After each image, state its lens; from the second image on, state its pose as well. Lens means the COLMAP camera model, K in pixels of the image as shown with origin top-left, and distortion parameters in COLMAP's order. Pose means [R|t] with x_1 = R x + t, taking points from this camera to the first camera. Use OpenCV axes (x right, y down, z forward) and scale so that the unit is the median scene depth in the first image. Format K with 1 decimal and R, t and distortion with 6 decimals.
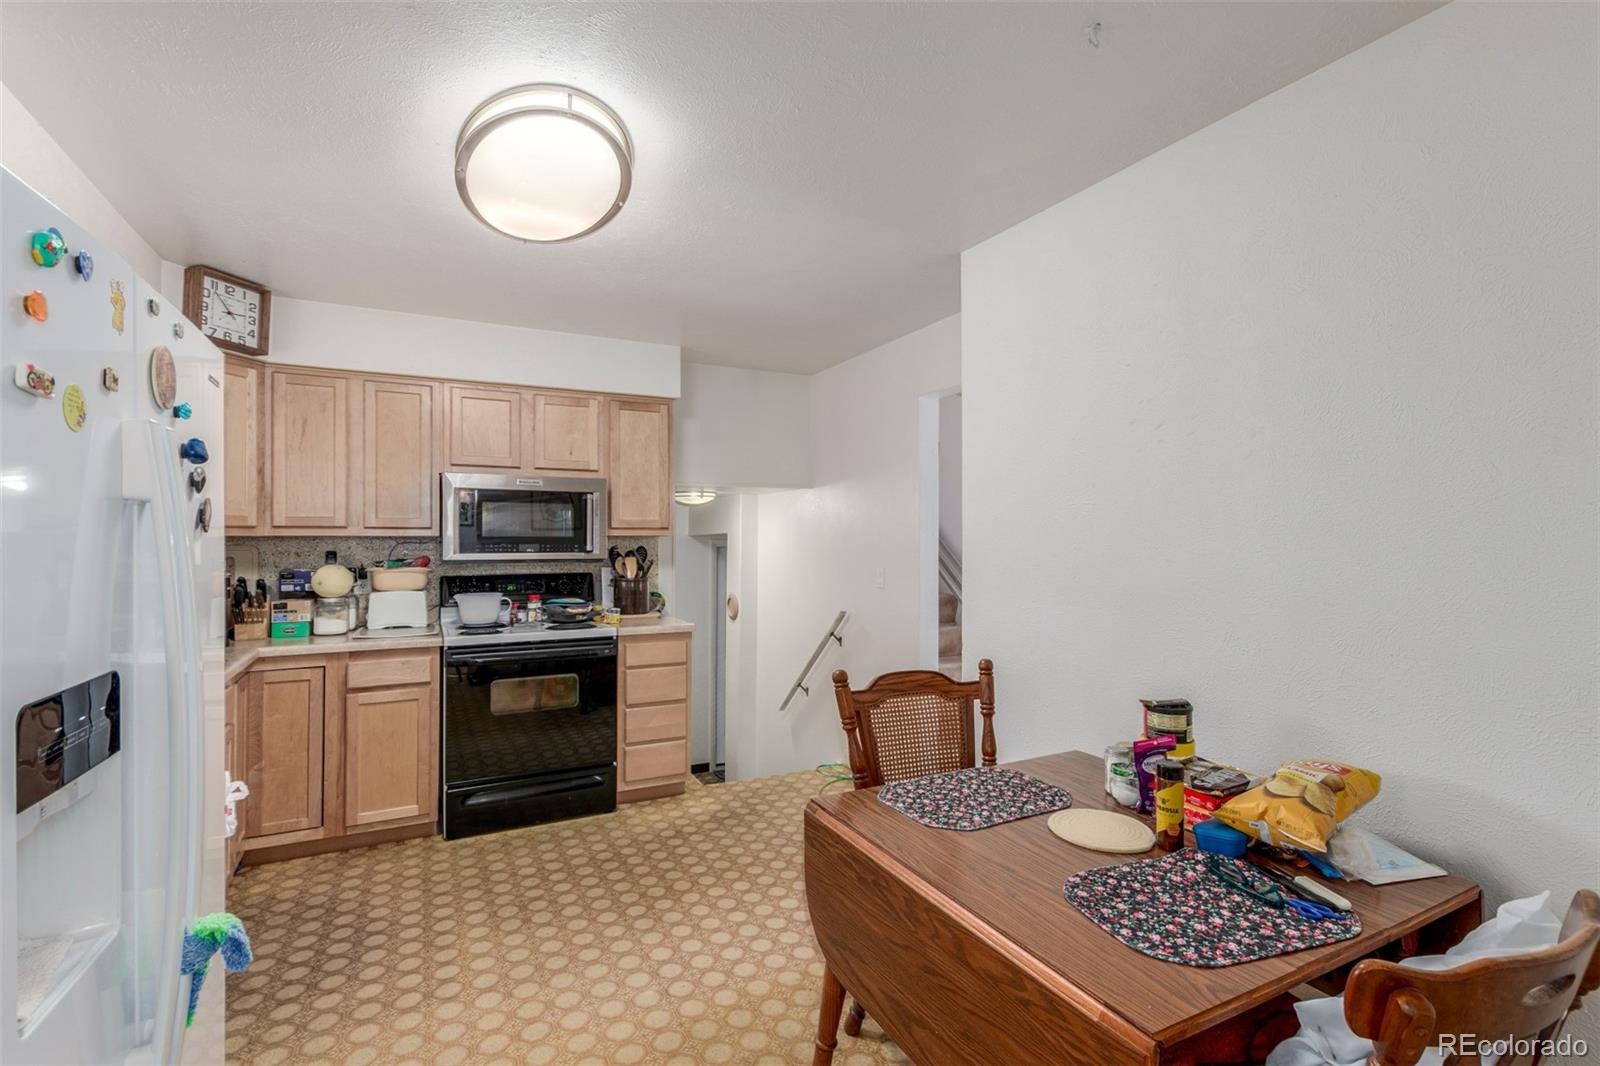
lens RADIAL K [[738.7, 0, 802.6], [0, 738.7, 533.4], [0, 0, 1]] dist [0.010614, -0.003314]
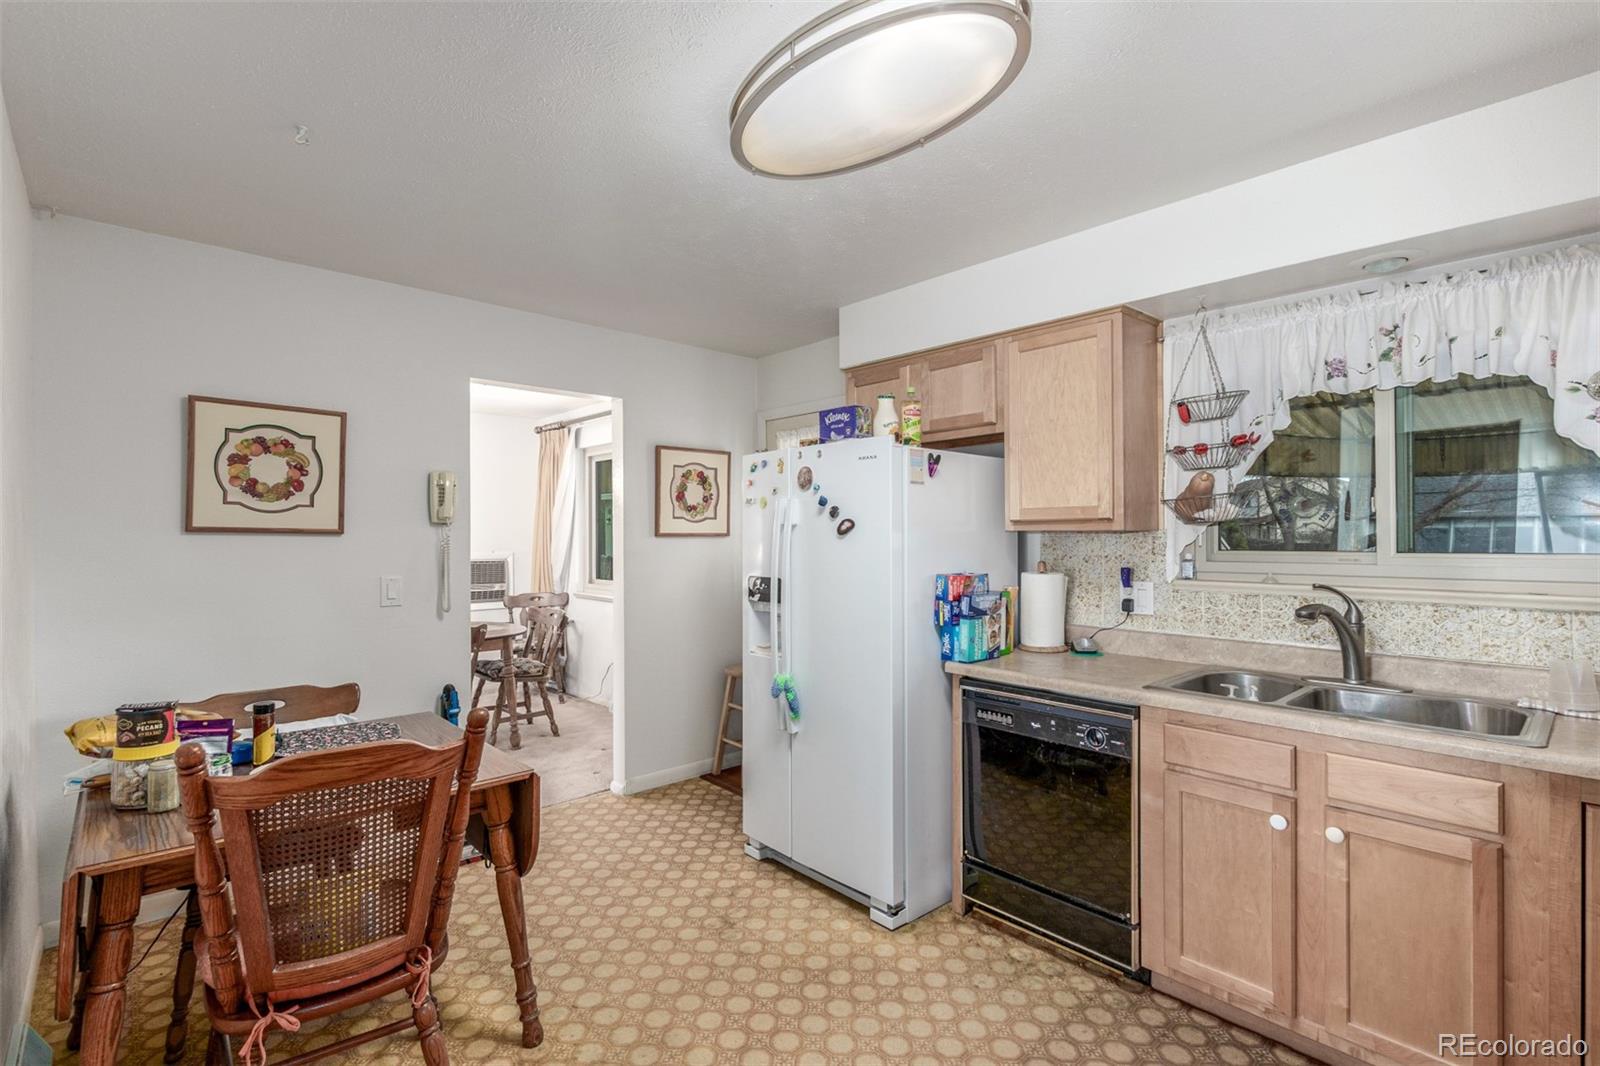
lens RADIAL K [[738.7, 0, 794.7], [0, 738.7, 537.6], [0, 0, 1]] dist [0.010614, -0.003314]
pose [[-0.967767, 0.000101, -0.251849, -0.043080], [0.000939, 0.999994, -0.003208, 0.003908], [0.251847, -0.003341, -0.967761, 1.036795]]
